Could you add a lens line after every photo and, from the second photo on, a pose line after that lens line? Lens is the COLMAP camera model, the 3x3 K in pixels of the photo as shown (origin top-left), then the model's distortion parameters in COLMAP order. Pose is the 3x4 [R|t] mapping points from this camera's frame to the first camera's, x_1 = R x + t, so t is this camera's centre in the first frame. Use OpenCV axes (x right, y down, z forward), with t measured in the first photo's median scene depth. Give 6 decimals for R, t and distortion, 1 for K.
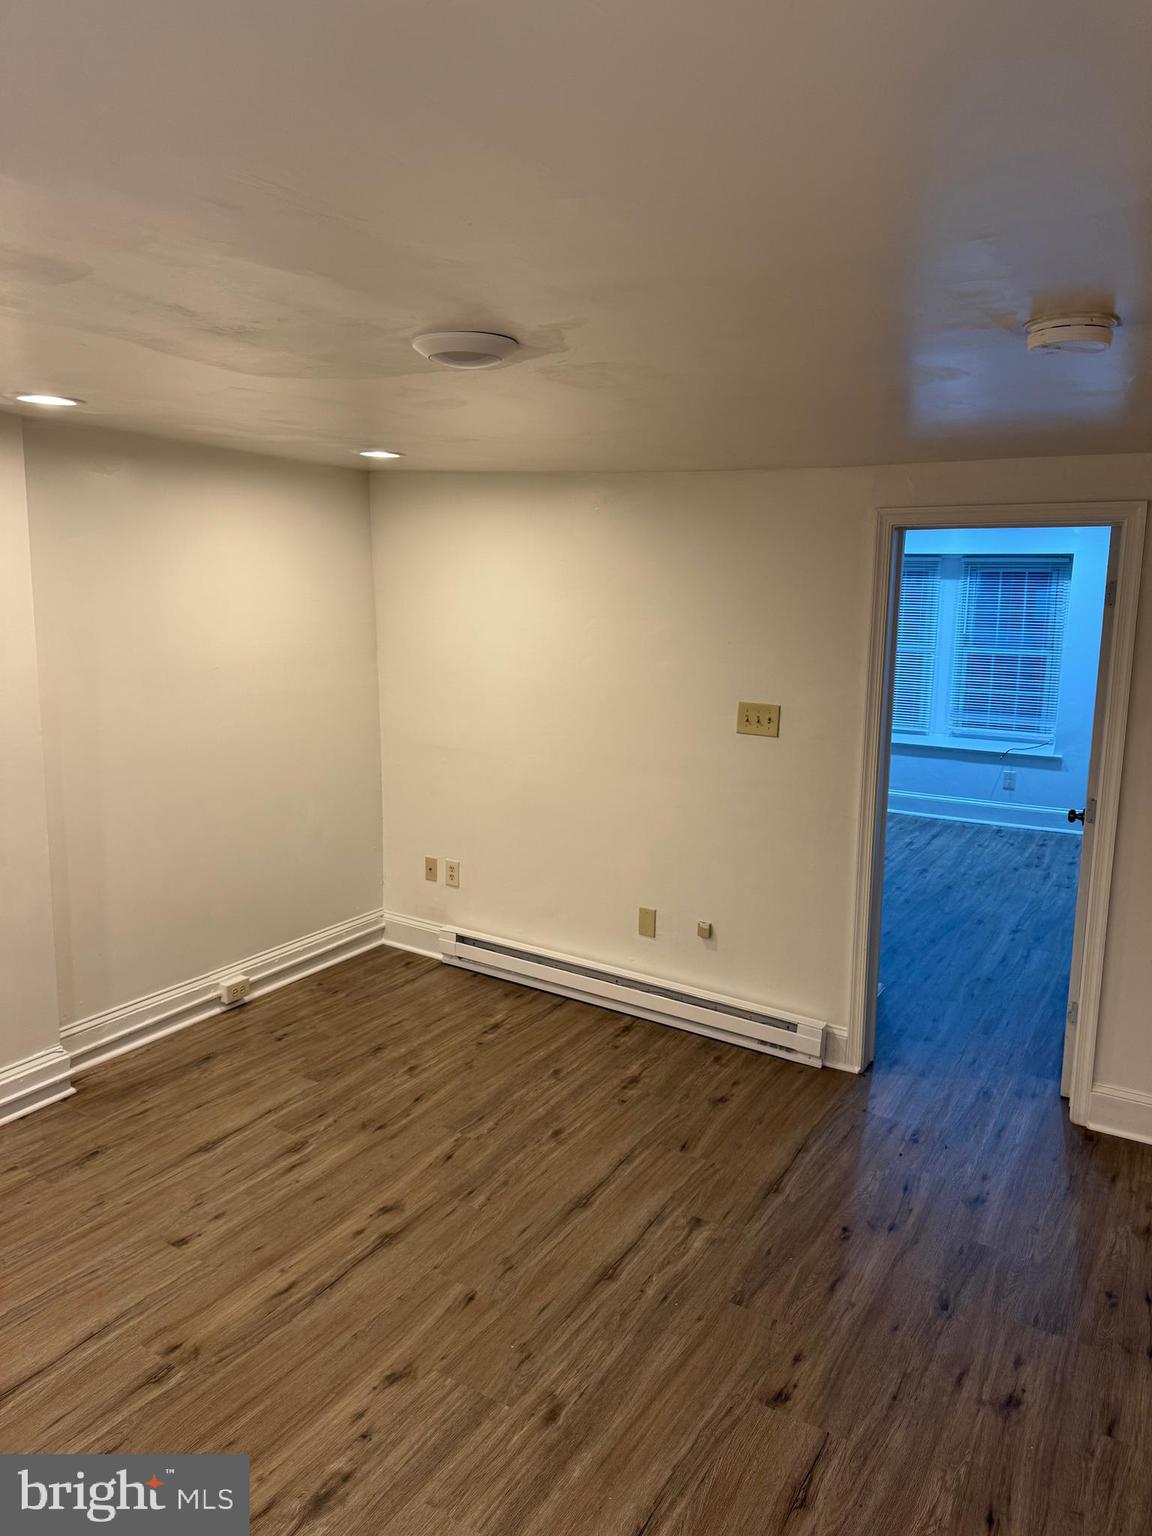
lens RADIAL K [[1073.5, 0, 594.4], [0, 1073.5, 750.1], [0, 0, 1]] dist [0.064554, -0.076502]
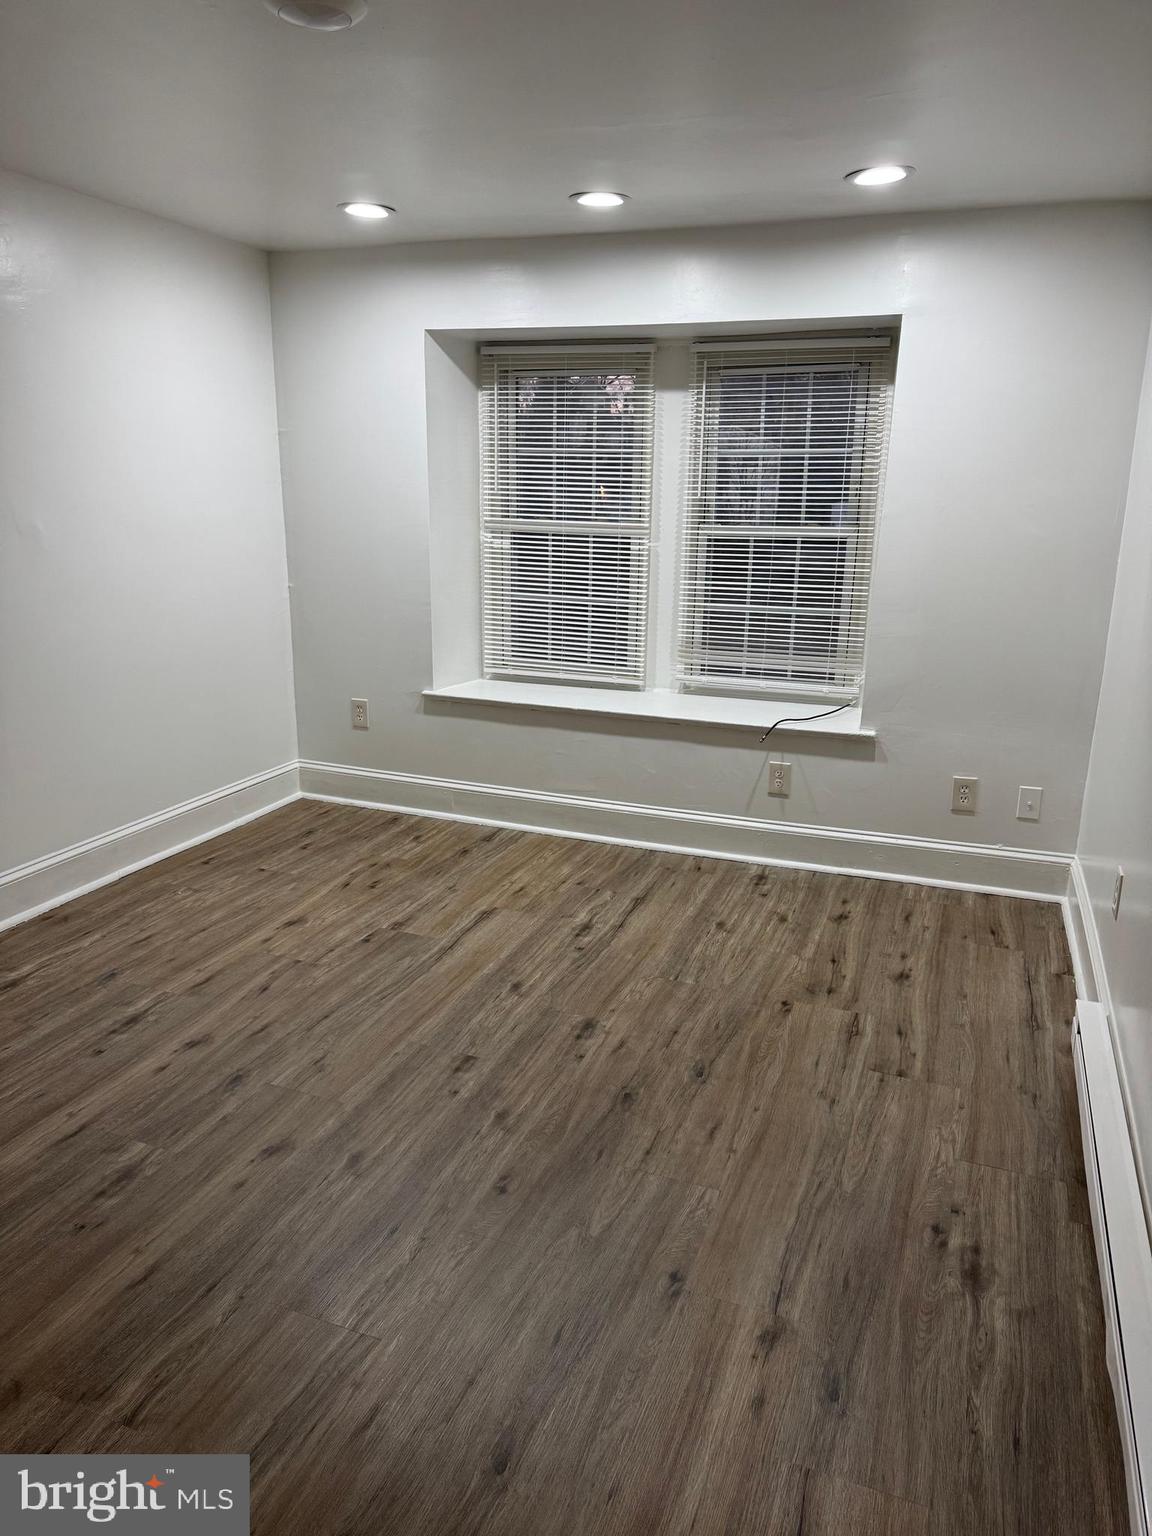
lens RADIAL K [[1073.5, 0, 574.4], [0, 1073.5, 769.3], [0, 0, 1]] dist [0.064554, -0.076502]
pose [[0.987656, -0.042182, 0.150853, 0.209008], [0.028300, 0.995263, 0.093010, -0.028229], [-0.154061, -0.087593, 0.984171, 0.508428]]
